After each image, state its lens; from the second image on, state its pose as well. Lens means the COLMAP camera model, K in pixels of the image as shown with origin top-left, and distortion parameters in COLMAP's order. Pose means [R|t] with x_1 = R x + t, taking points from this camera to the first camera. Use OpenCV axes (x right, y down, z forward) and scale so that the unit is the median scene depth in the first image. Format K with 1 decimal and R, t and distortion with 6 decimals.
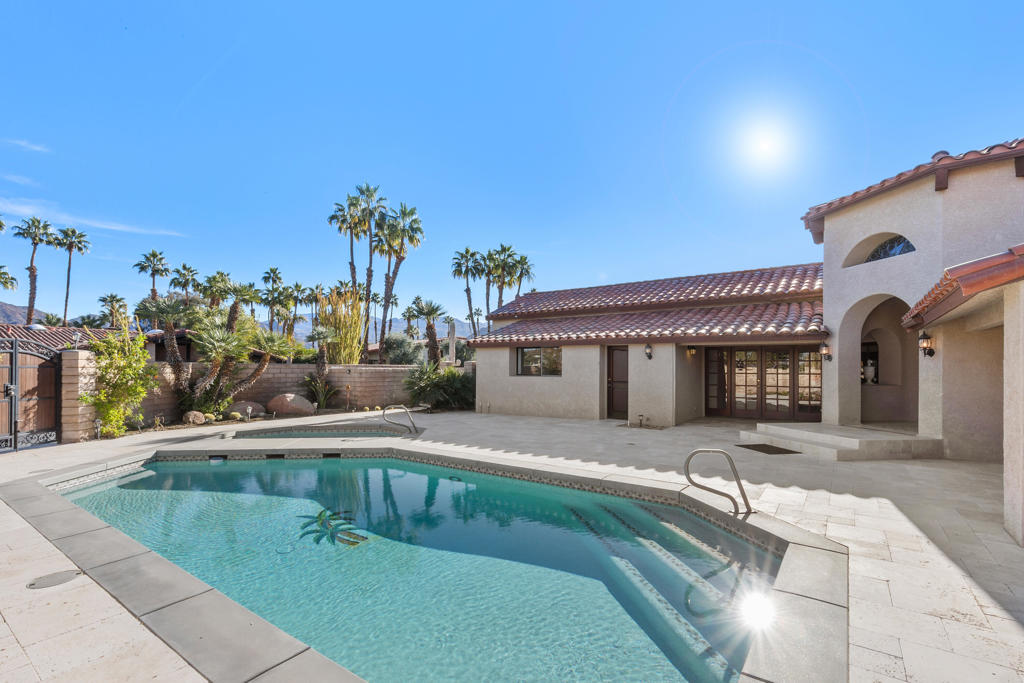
lens RADIAL K [[459.3, 0, 545.3], [0, 459.3, 358.1], [0, 0, 1]] dist [0.001772, 0.000521]
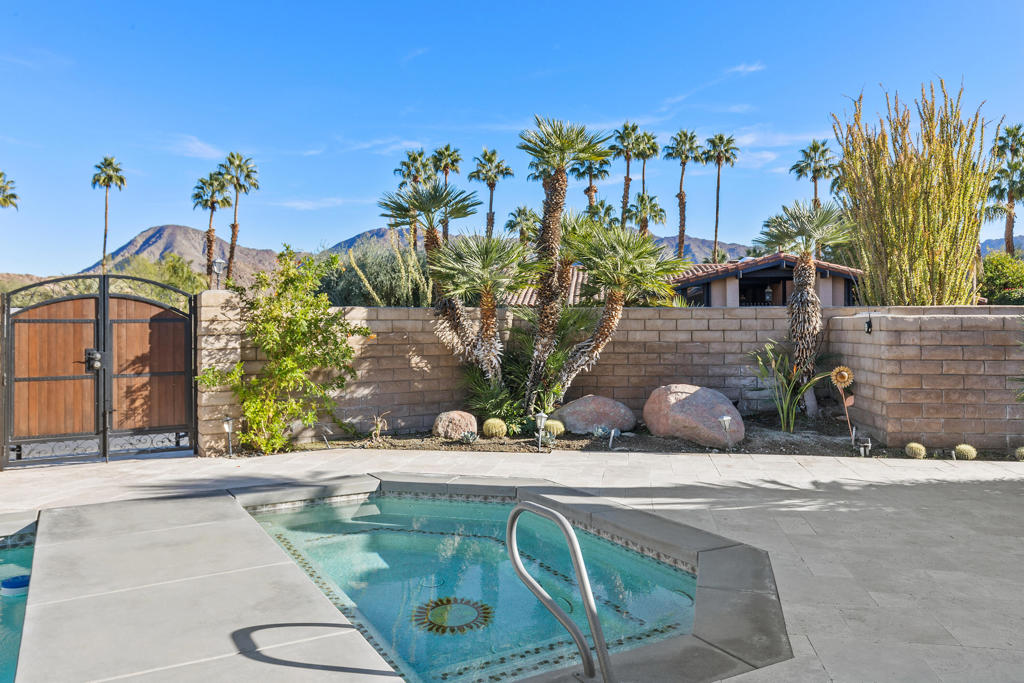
lens RADIAL K [[756.0, 0, 471.4], [0, 756.0, 337.9], [0, 0, 1]] dist [0.004167, 0.002837]
pose [[0.366163, 0.018884, -0.930359, -0.015348], [0.028448, 0.999100, 0.031476, 0.006486], [0.930116, -0.037992, 0.365296, 0.291411]]
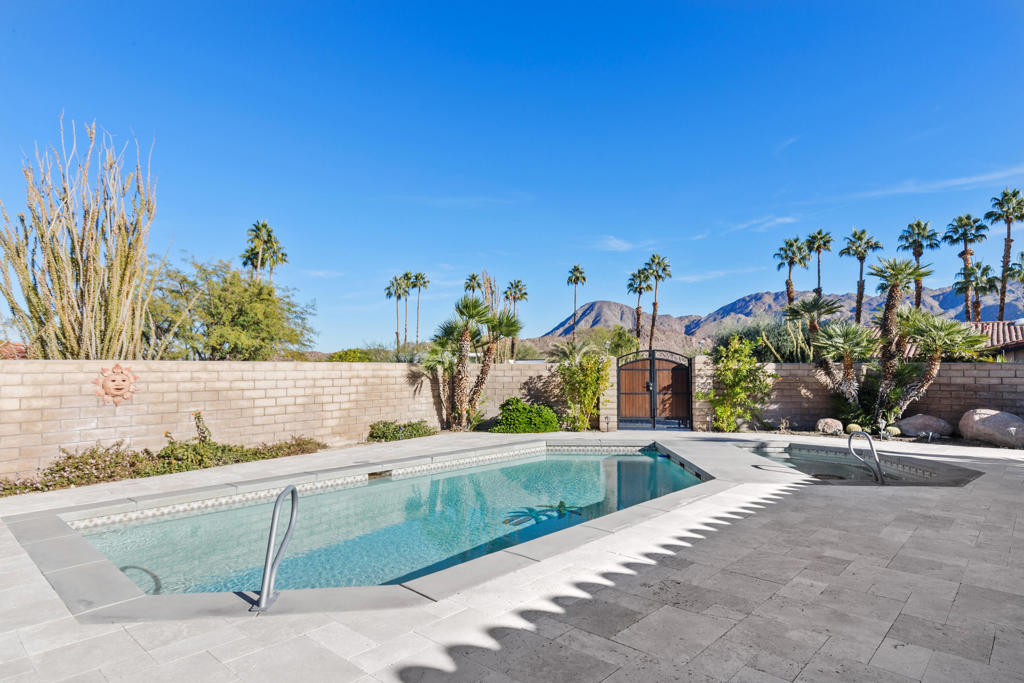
lens RADIAL K [[570.5, 0, 497.7], [0, 570.5, 347.1], [0, 0, 1]] dist [0.003020, -0.000289]
pose [[-0.171408, -0.036831, -0.984511, 0.171857], [0.025445, 0.998802, -0.041795, 0.002994], [0.984872, -0.032215, -0.170265, 0.223356]]
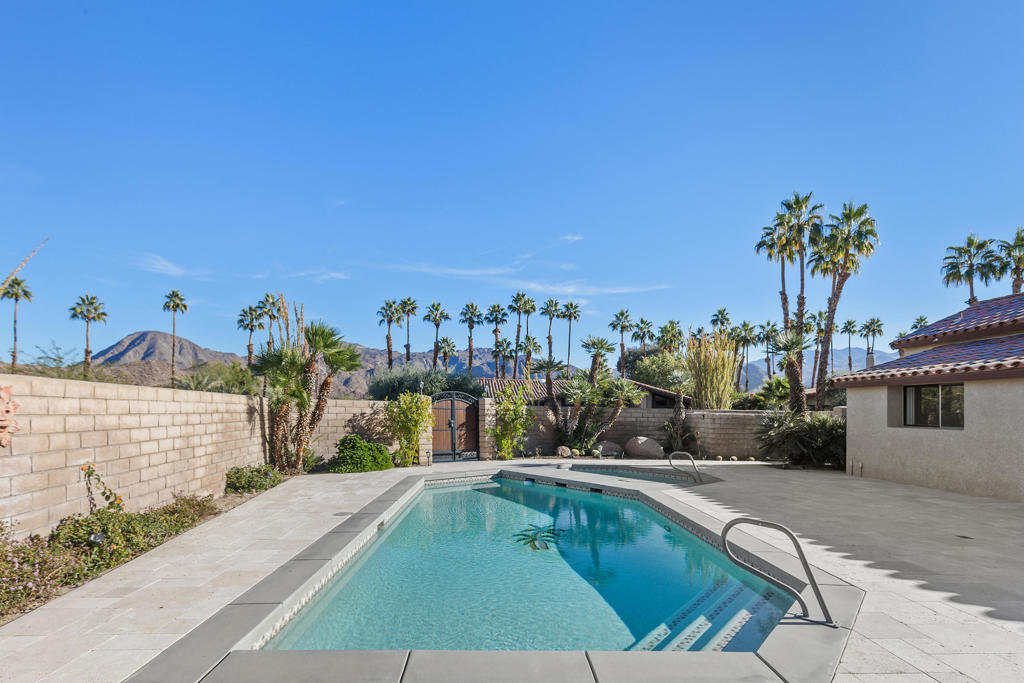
lens RADIAL K [[526.6, 0, 514.2], [0, 526.6, 409.1], [0, 0, 1]] dist [-0.004103, 0.000086]
pose [[0.588192, 0.004938, -0.808706, 0.118341], [0.003276, 0.999959, 0.008488, 0.001532], [0.808715, -0.007642, 0.588151, 0.026778]]
